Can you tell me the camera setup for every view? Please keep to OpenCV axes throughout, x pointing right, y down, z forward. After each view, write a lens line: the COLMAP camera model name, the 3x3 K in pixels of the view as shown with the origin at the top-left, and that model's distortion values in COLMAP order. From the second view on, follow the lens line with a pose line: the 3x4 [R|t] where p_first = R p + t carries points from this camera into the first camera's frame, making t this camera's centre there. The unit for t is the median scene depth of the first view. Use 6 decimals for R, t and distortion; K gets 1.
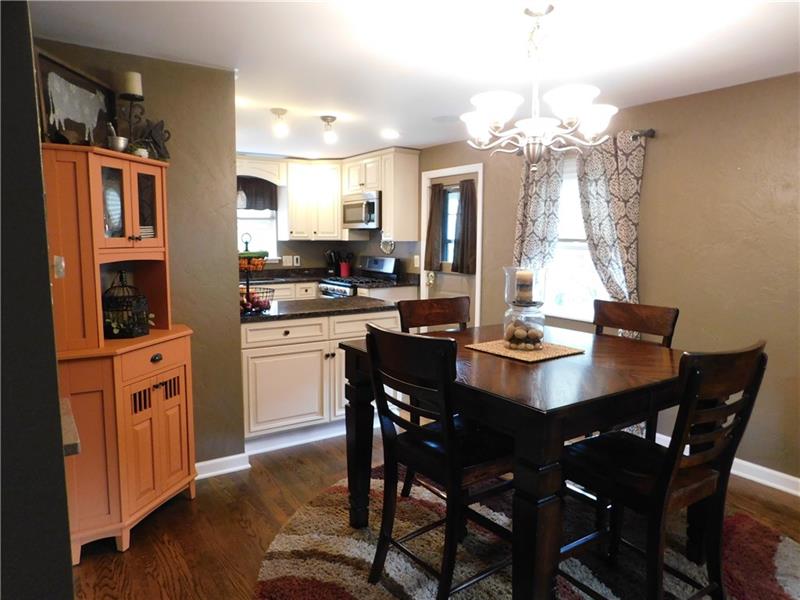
lens RADIAL K [[529.3, 0, 403.2], [0, 529.3, 299.7], [0, 0, 1]] dist [-0.042701, 0.019380]
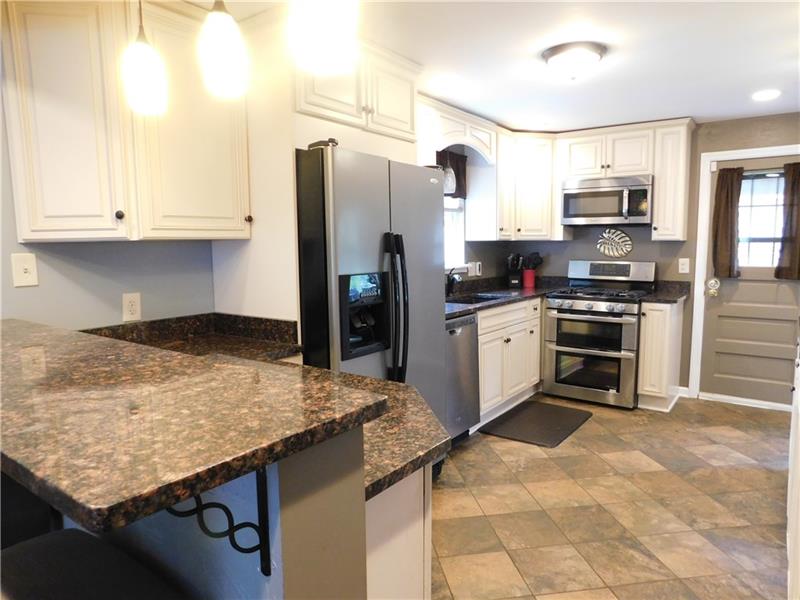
lens RADIAL K [[529.3, 0, 400.0], [0, 529.3, 296.4], [0, 0, 1]] dist [-0.042701, 0.019380]
pose [[0.951154, -0.035203, 0.306702, -0.557225], [0.040584, 0.999114, -0.011184, -0.033244], [-0.306036, 0.023085, 0.951740, 0.353979]]
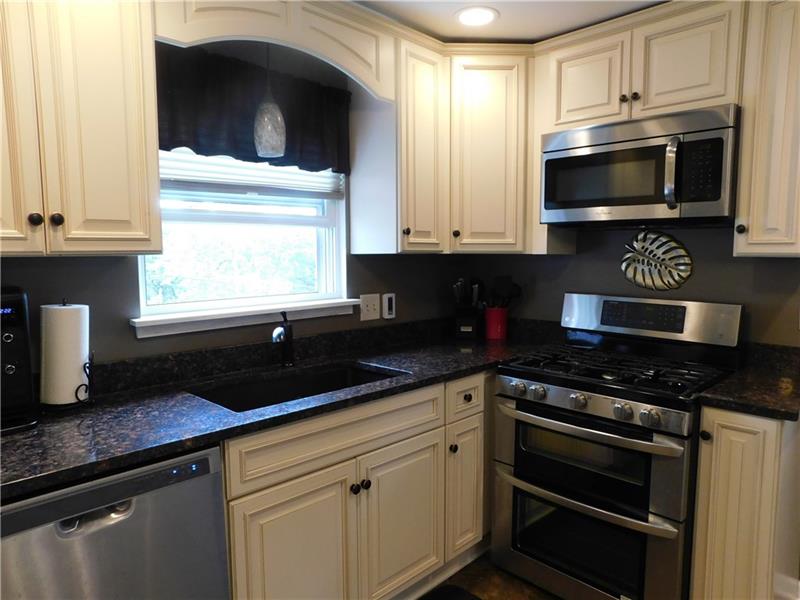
lens RADIAL K [[529.3, 0, 397.3], [0, 529.3, 297.3], [0, 0, 1]] dist [-0.042701, 0.019380]
pose [[0.988032, -0.011742, 0.153799, -0.268786], [0.016801, 0.999358, -0.031636, -0.070831], [-0.153329, 0.033841, 0.987596, 0.638319]]
